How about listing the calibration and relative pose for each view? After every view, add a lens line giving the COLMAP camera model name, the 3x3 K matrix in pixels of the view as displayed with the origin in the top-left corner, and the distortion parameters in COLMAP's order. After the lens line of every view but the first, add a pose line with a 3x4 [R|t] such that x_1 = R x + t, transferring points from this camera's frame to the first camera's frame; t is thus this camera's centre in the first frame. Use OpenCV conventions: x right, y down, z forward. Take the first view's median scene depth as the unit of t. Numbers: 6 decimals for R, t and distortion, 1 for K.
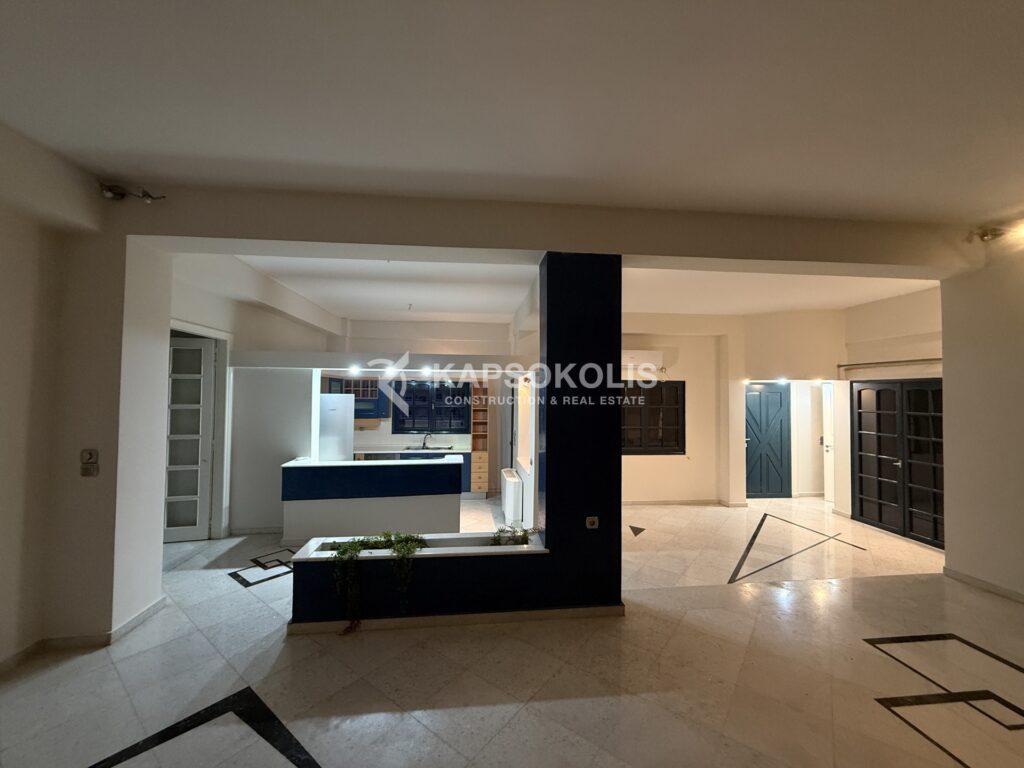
lens RADIAL K [[403.8, 0, 512.0], [0, 403.8, 384.0], [0, 0, 1]] dist [-0.001236, -0.000053]
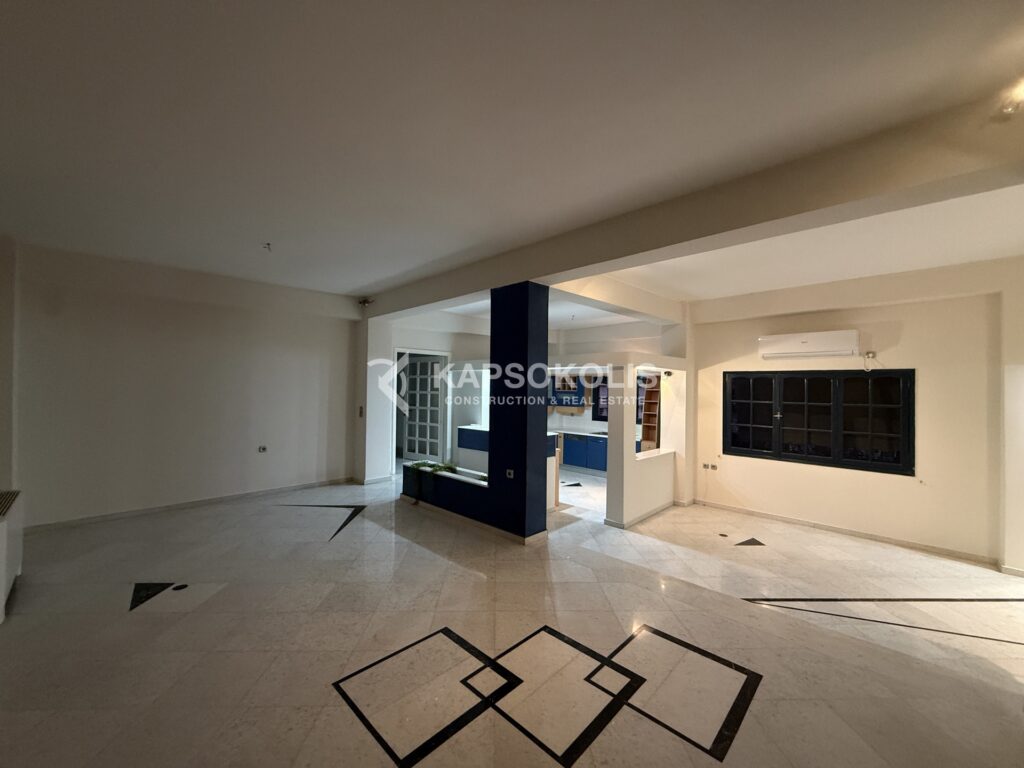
lens RADIAL K [[406.9, 0, 512.0], [0, 406.9, 384.0], [0, 0, 1]] dist [0.000667, -0.000210]
pose [[0.642521, -0.003837, -0.766258, 0.847635], [0.010615, 0.999936, 0.003894, 0.013041], [0.766194, -0.010636, 0.642521, 0.054090]]
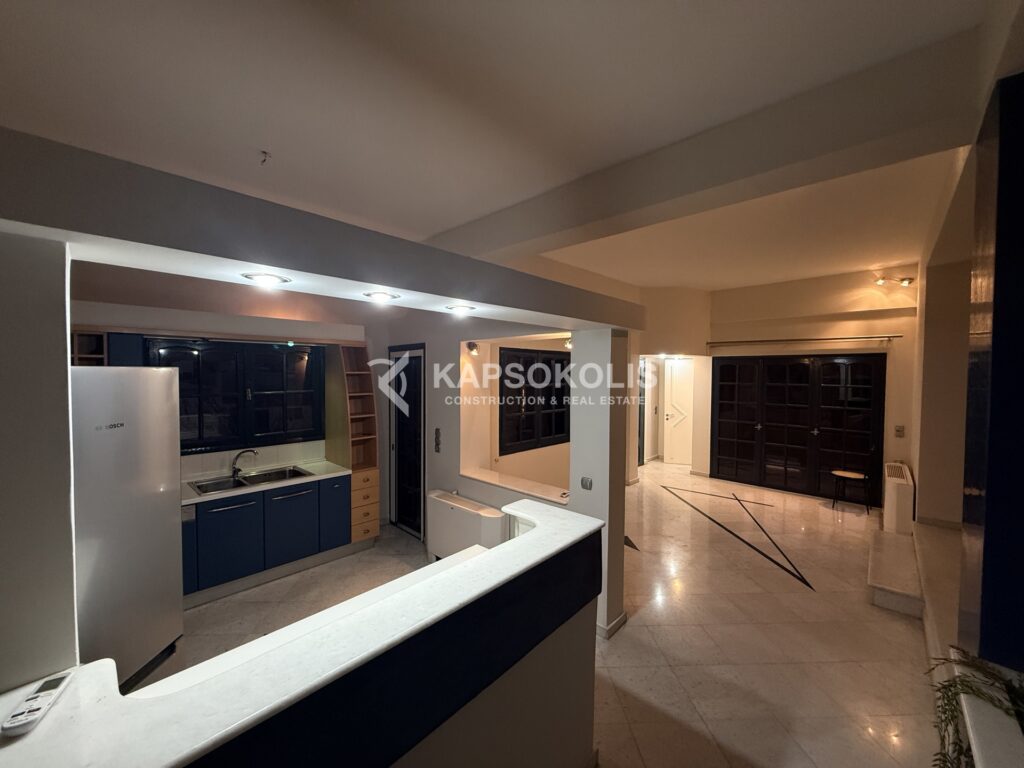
lens RADIAL K [[406.9, 0, 512.0], [0, 406.9, 384.0], [0, 0, 1]] dist [0.000667, -0.000210]
pose [[0.757717, -0.024410, 0.652127, -0.479151], [-0.021828, 0.997793, 0.062712, 0.012609], [-0.652219, -0.061753, 0.755511, 0.722383]]
